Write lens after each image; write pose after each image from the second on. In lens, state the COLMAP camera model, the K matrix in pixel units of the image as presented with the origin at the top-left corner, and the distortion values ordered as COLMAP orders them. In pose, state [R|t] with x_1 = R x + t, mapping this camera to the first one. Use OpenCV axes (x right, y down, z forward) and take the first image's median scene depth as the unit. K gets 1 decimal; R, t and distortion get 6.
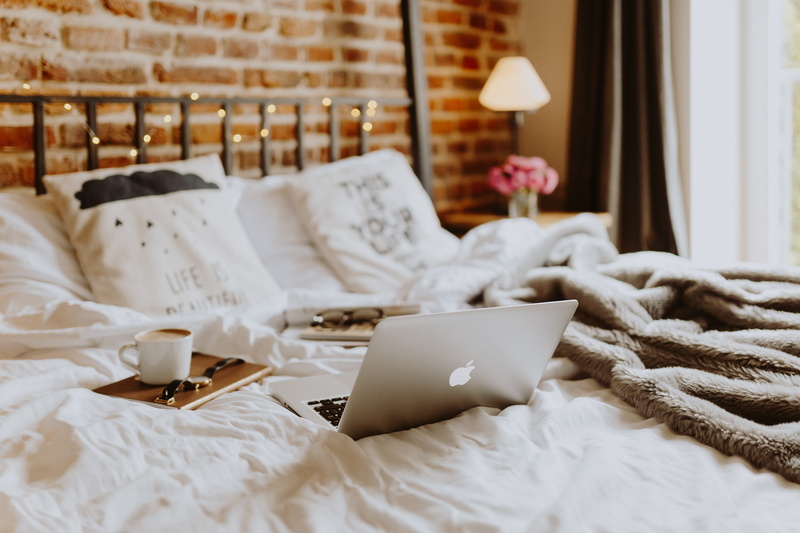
lens RADIAL K [[755.0, 0, 400.0], [0, 755.0, 266.5], [0, 0, 1]] dist [-0.007303, 0.002185]
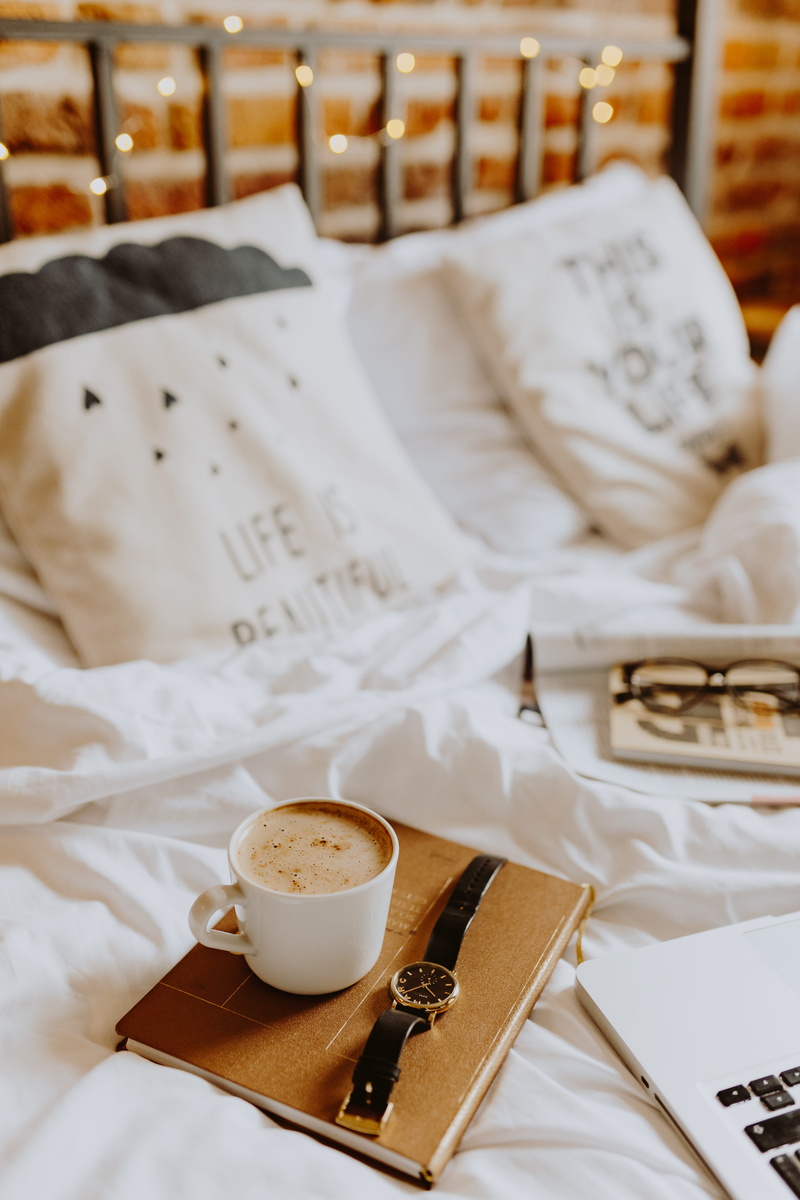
lens RADIAL K [[977.6, 0, 400.0], [0, 977.6, 600.0], [0, 0, 1]] dist [-0.000637, -0.000689]
pose [[0.999324, 0.015025, 0.033566, -0.199057], [-0.024818, 0.949084, 0.314045, -0.103755], [-0.027139, -0.314665, 0.948815, 0.423971]]
